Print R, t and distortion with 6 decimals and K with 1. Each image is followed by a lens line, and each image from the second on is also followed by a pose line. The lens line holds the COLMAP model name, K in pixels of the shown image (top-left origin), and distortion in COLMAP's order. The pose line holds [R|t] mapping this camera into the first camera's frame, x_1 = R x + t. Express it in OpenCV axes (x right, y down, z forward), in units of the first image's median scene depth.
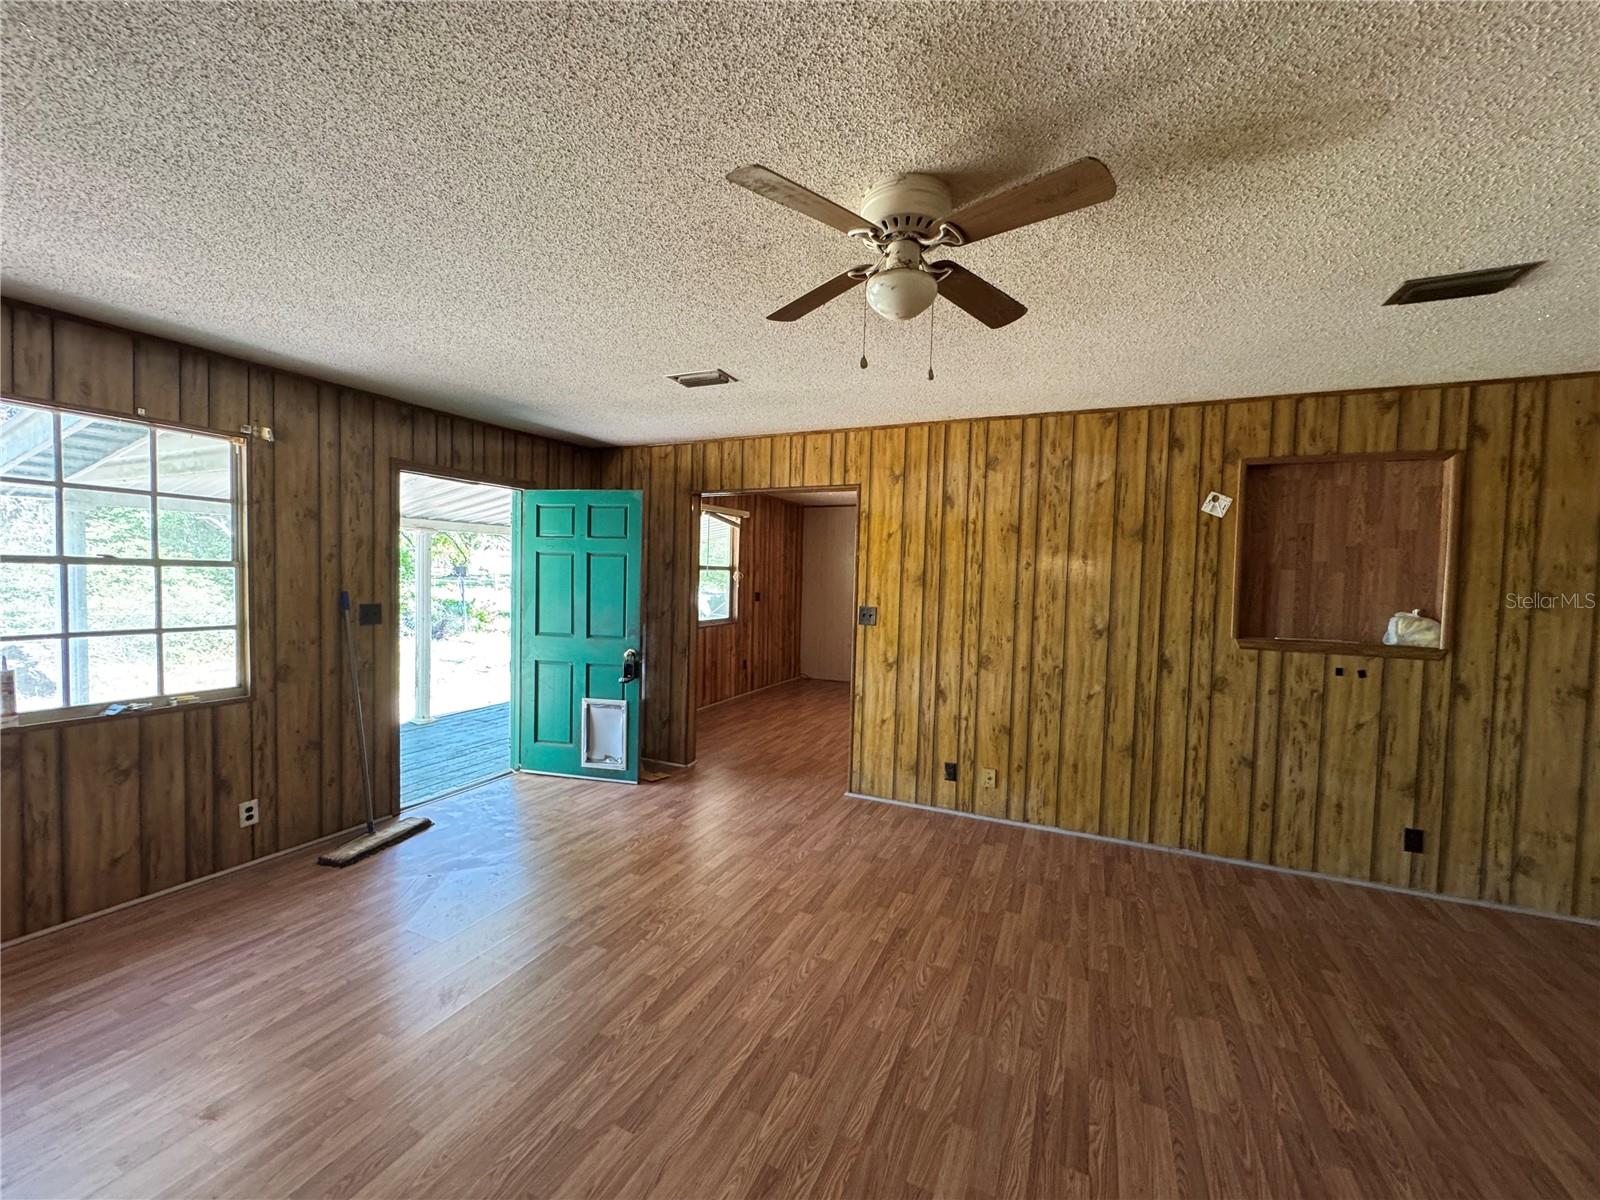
lens RADIAL K [[637.4, 0, 797.2], [0, 637.4, 600.1], [0, 0, 1]] dist [-0.001799, 0.000779]
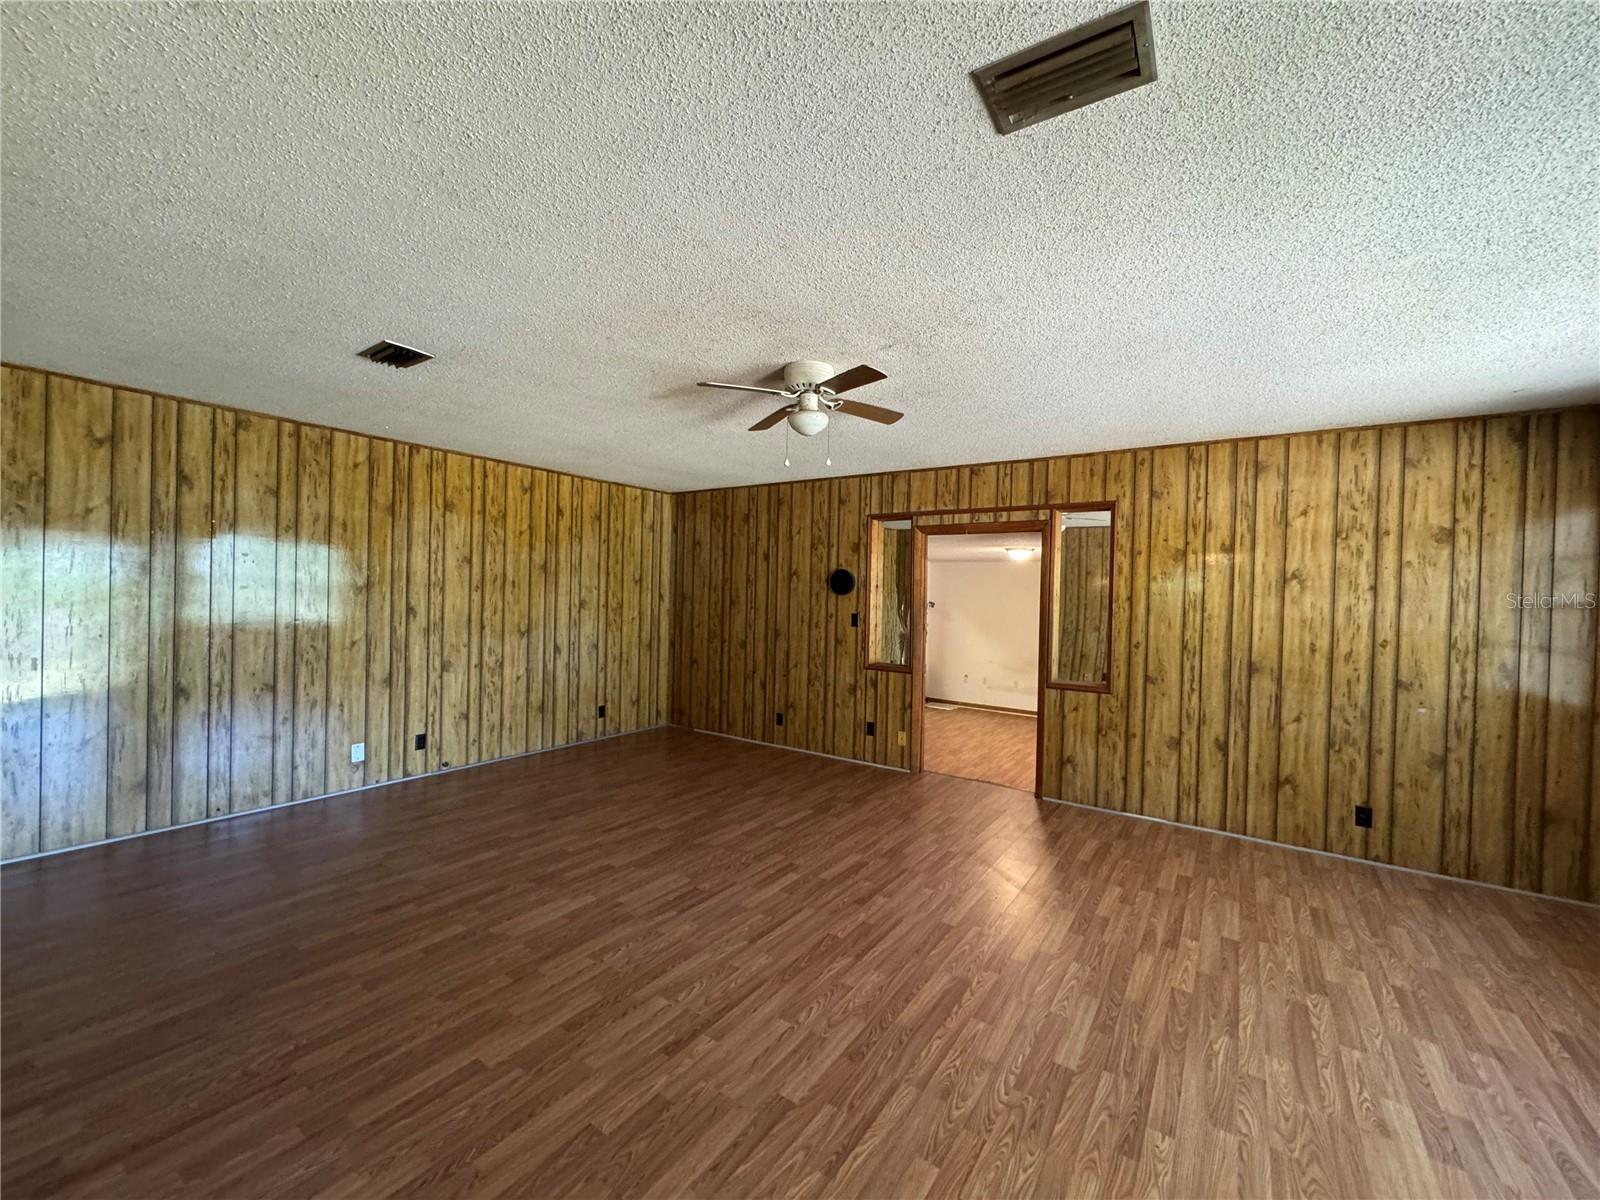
lens RADIAL K [[637.4, 0, 797.2], [0, 637.4, 600.1], [0, 0, 1]] dist [-0.001799, 0.000779]
pose [[-0.982829, -0.051037, 0.177319, -0.099904], [-0.041856, 0.997601, 0.055141, -0.059499], [-0.179708, 0.046773, -0.982607, 1.922613]]
